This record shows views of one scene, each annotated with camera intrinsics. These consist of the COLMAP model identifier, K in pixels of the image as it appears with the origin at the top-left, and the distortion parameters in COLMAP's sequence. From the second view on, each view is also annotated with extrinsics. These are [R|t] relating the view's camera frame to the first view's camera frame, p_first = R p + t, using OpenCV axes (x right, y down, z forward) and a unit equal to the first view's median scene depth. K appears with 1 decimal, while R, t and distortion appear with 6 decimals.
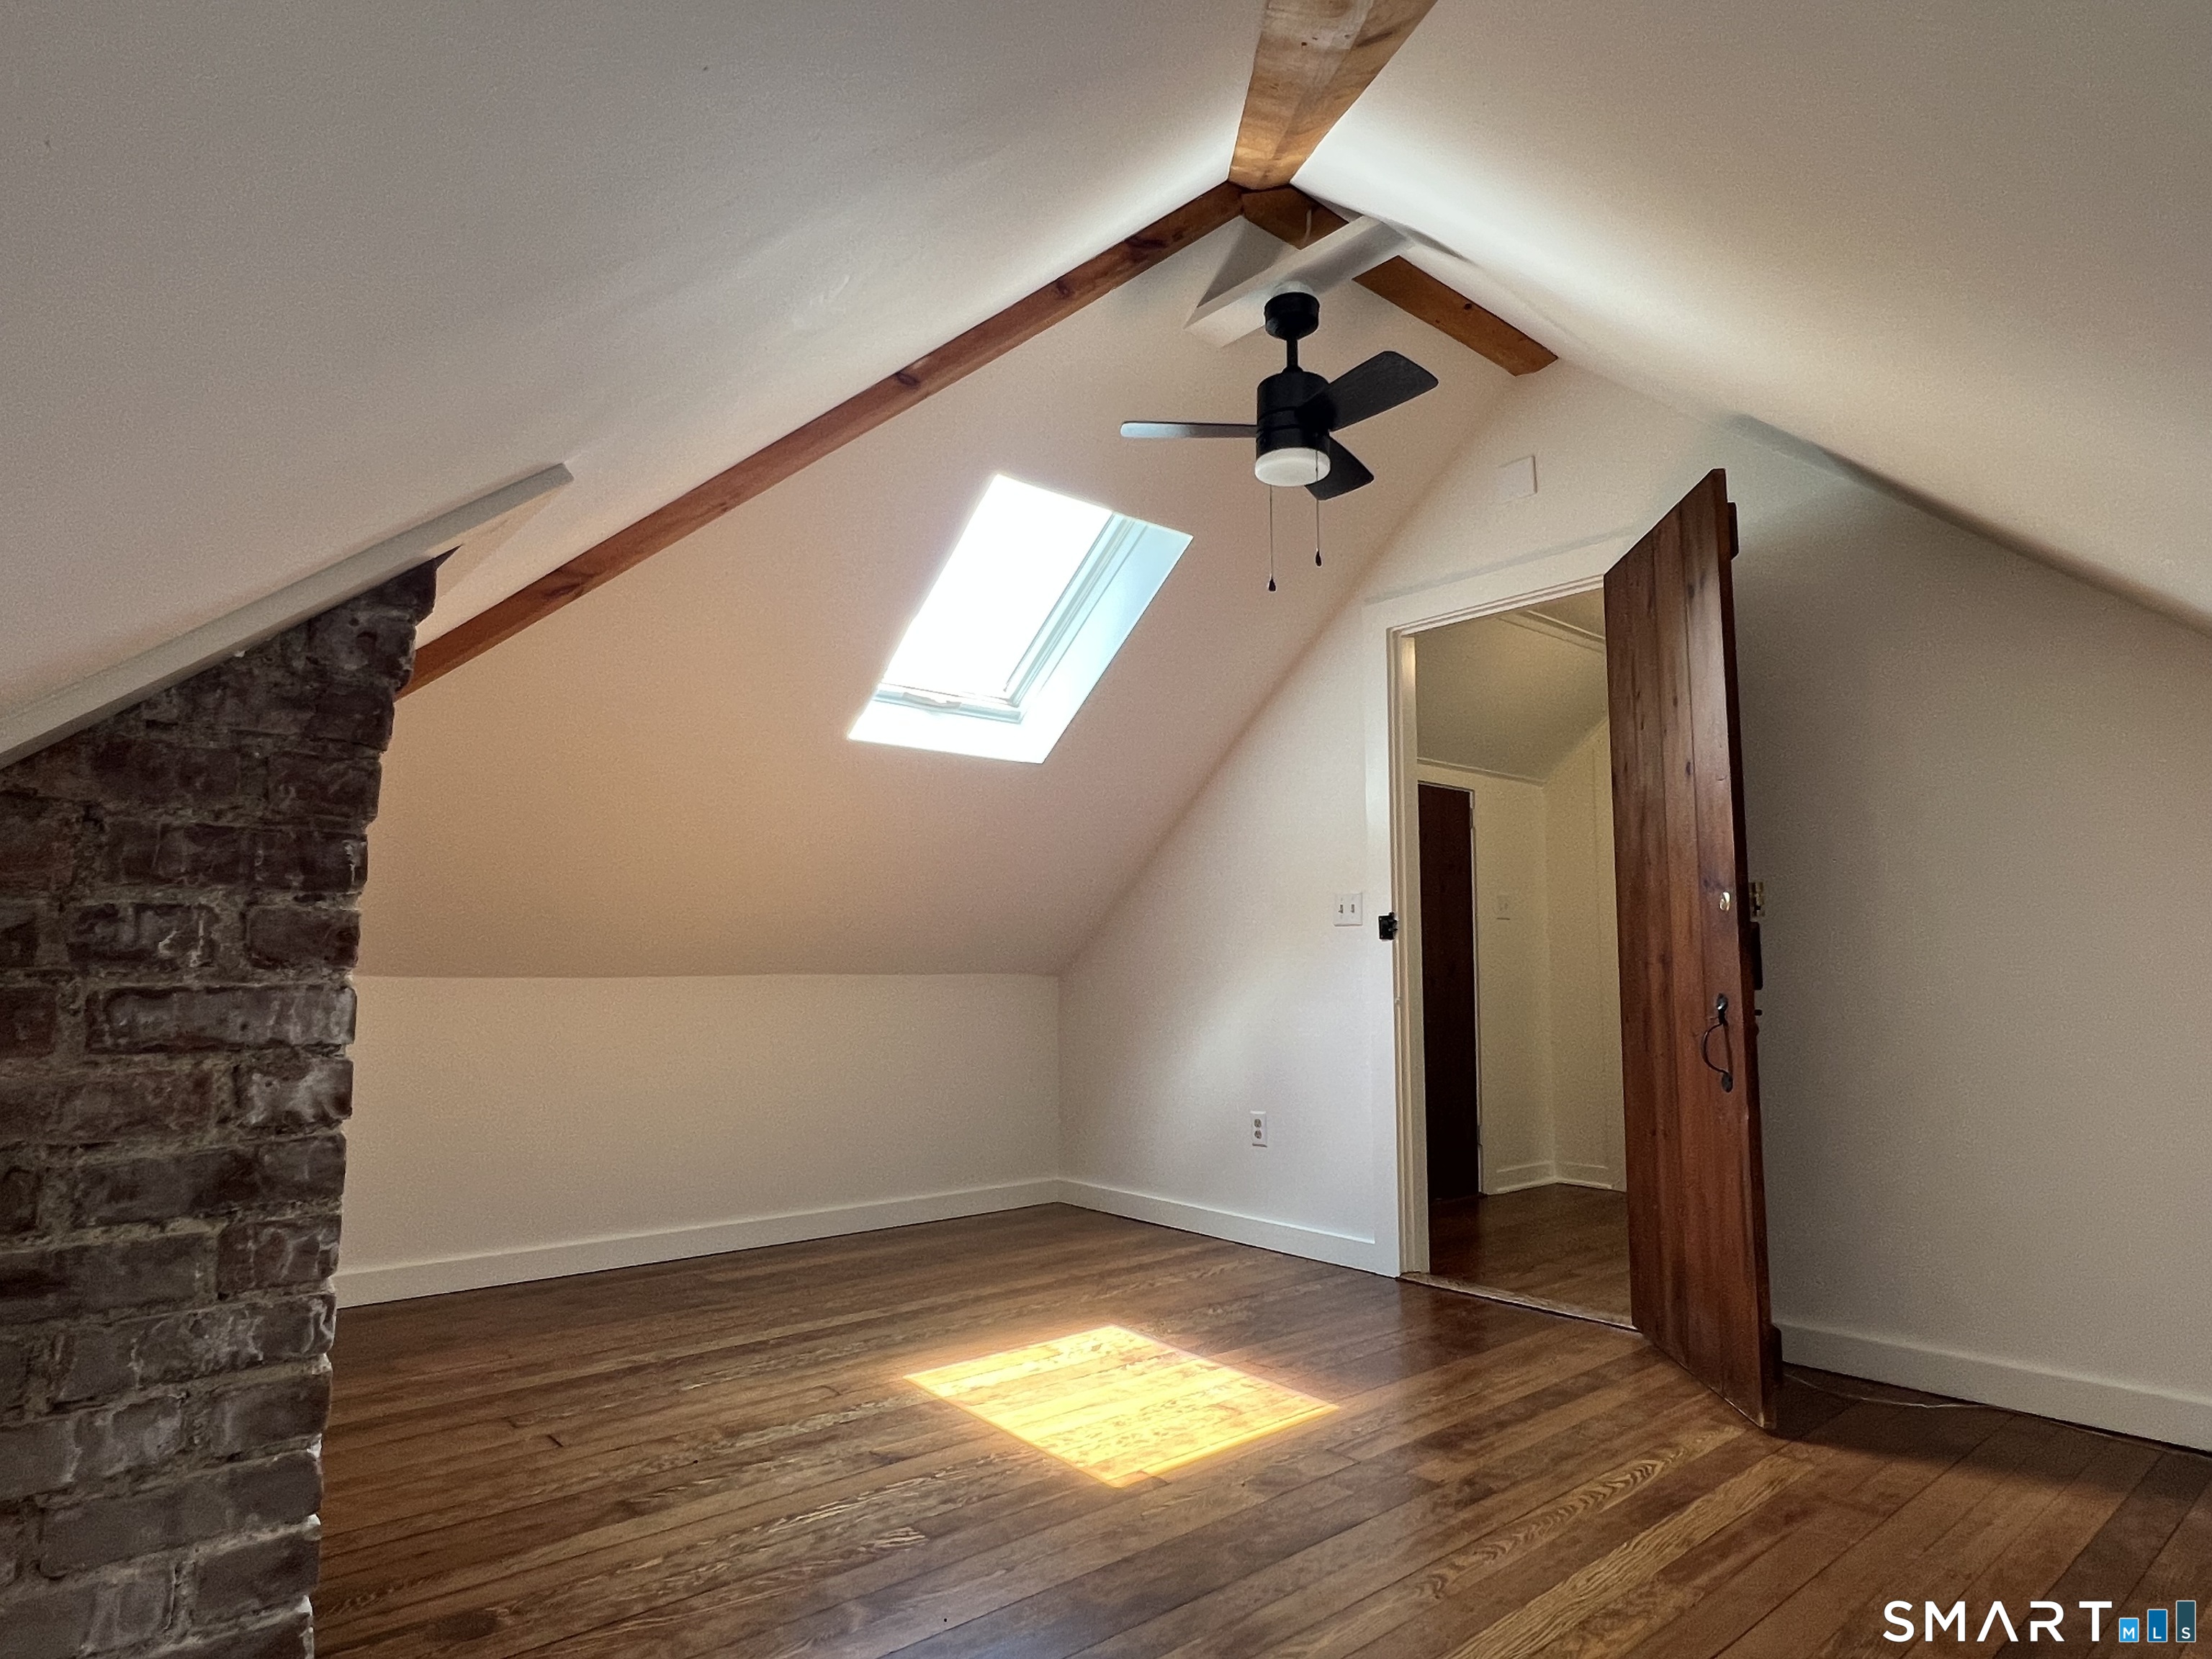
lens RADIAL K [[1238.3, 0, 1103.1], [0, 1238.3, 831.9], [0, 0, 1]] dist [-0.002163, -0.000500]
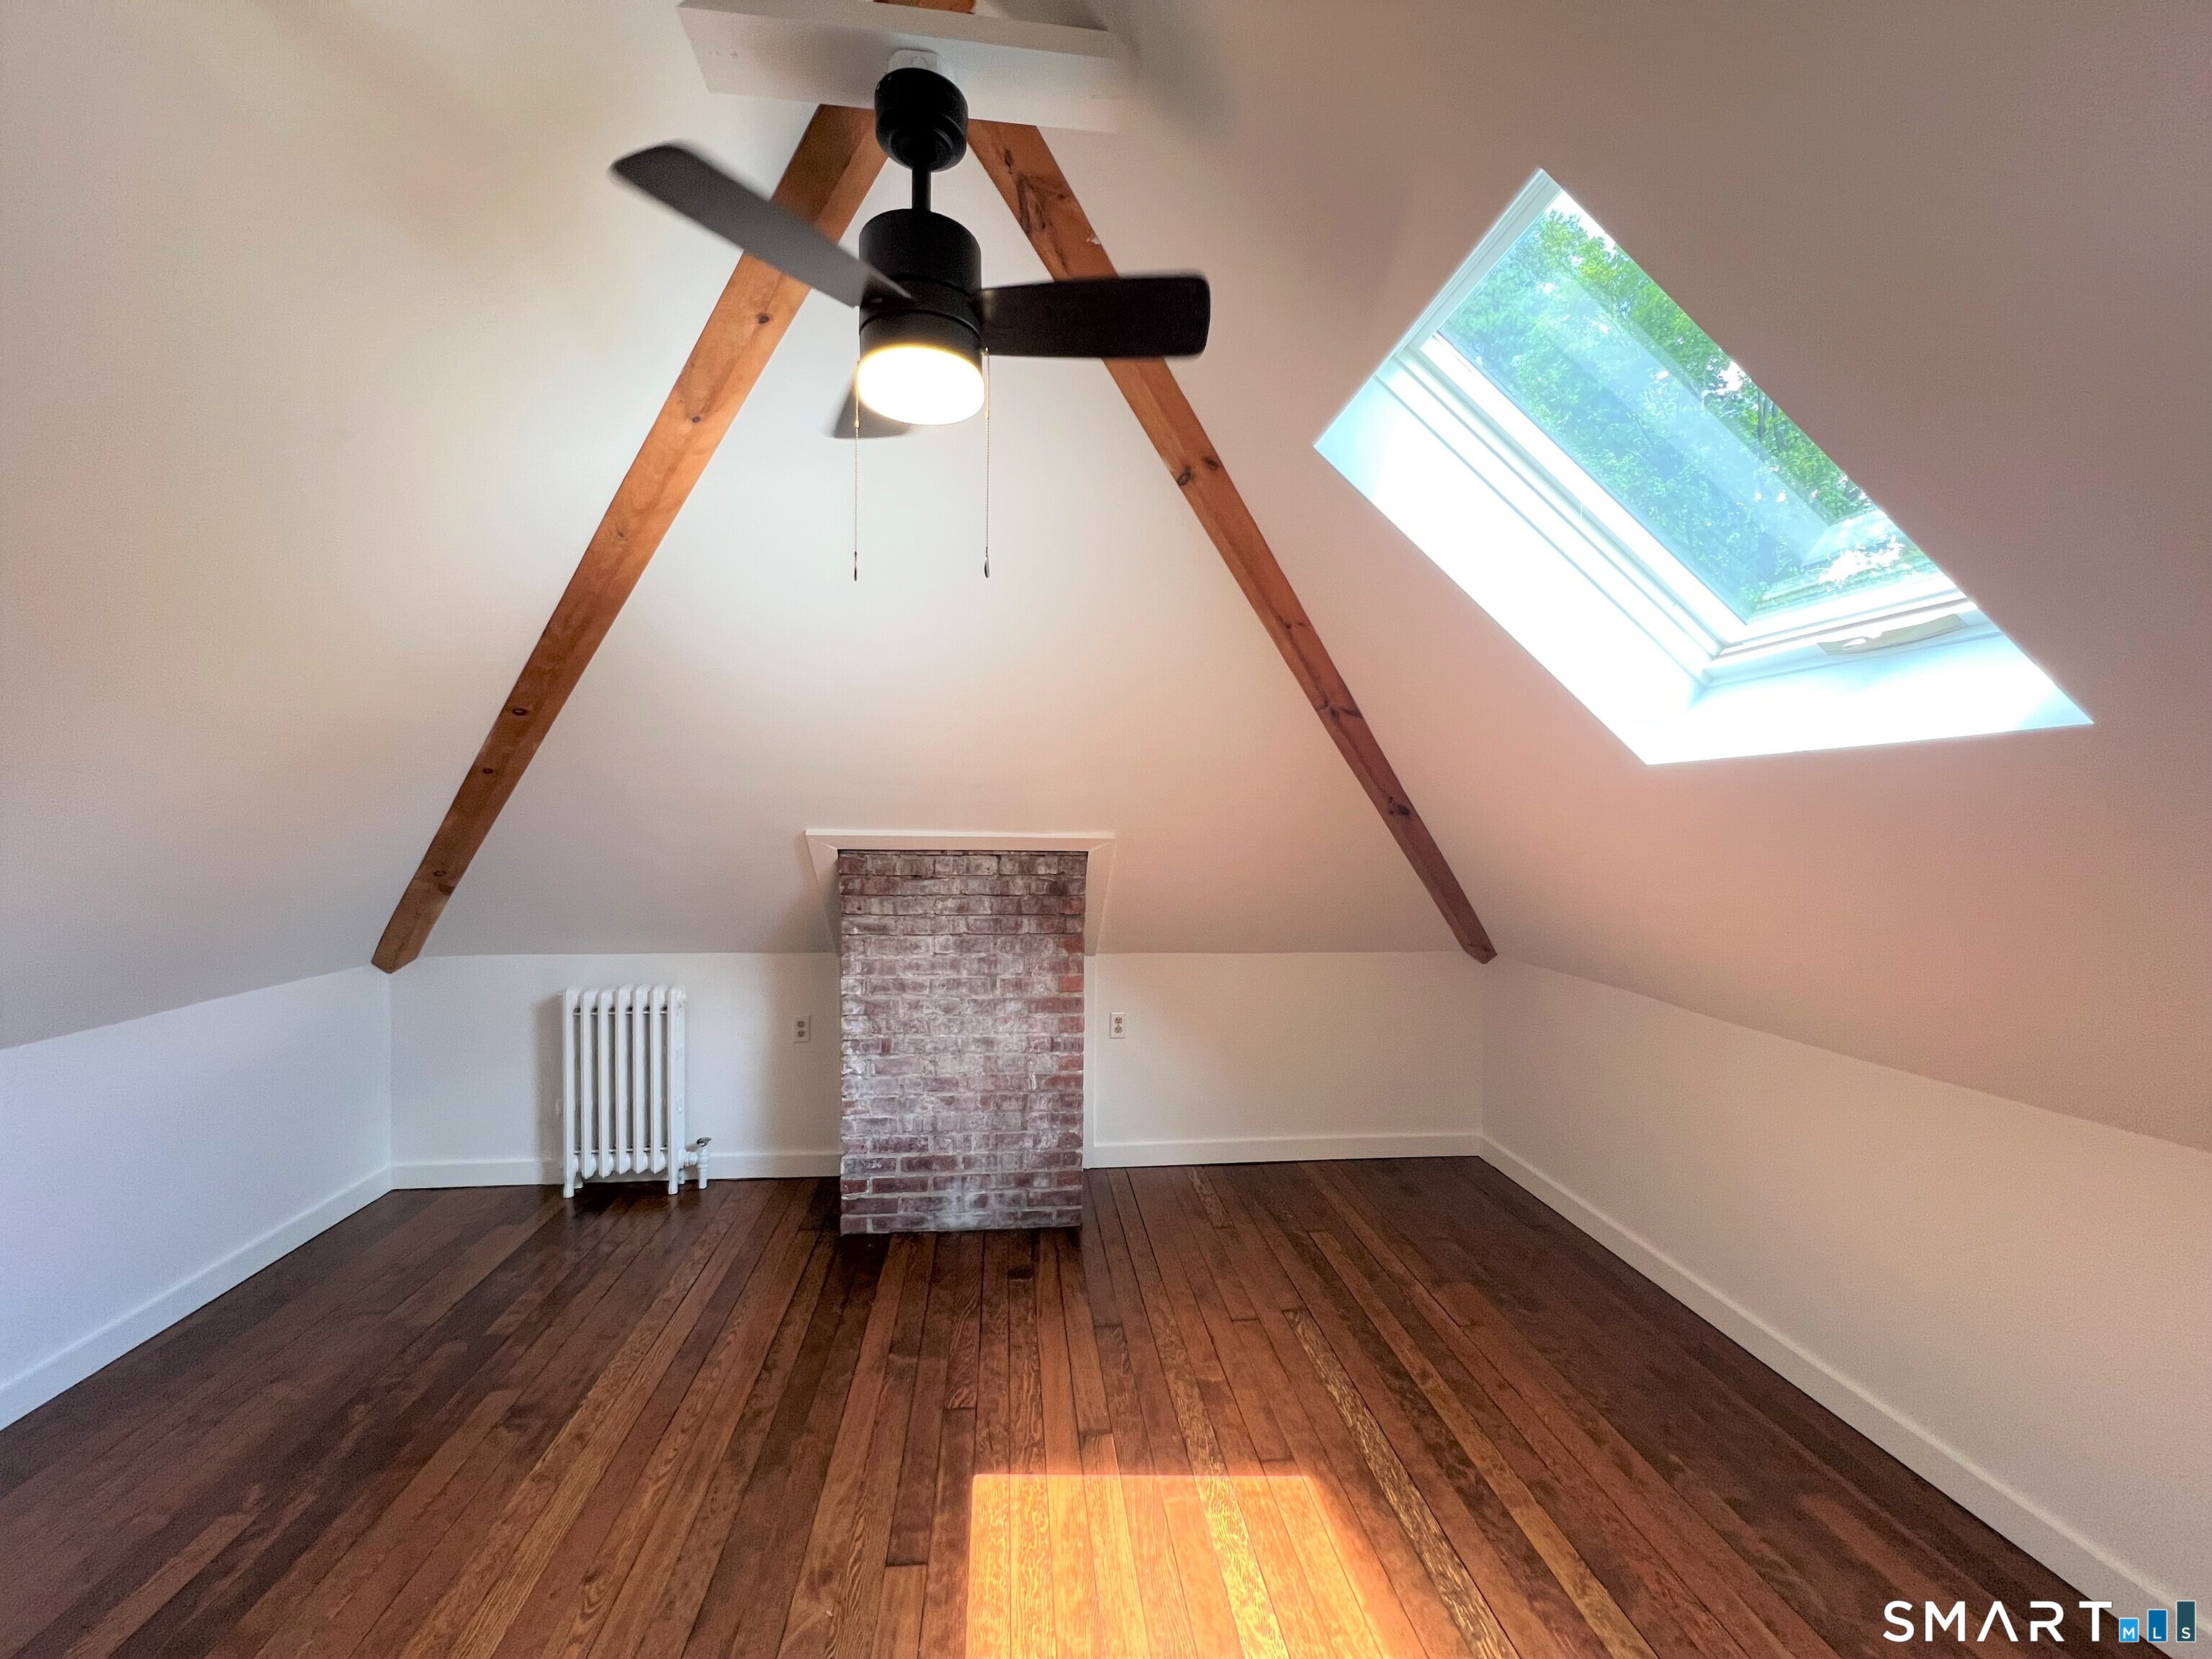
lens RADIAL K [[878.9, 0, 1103.3], [0, 878.9, 831.3], [0, 0, 1]] dist [-0.002720, 0.000156]
pose [[-0.568445, 0.001888, -0.822719, 0.520172], [0.077079, 0.995721, -0.050972, -0.056334], [0.819103, -0.092390, -0.566158, 1.486584]]
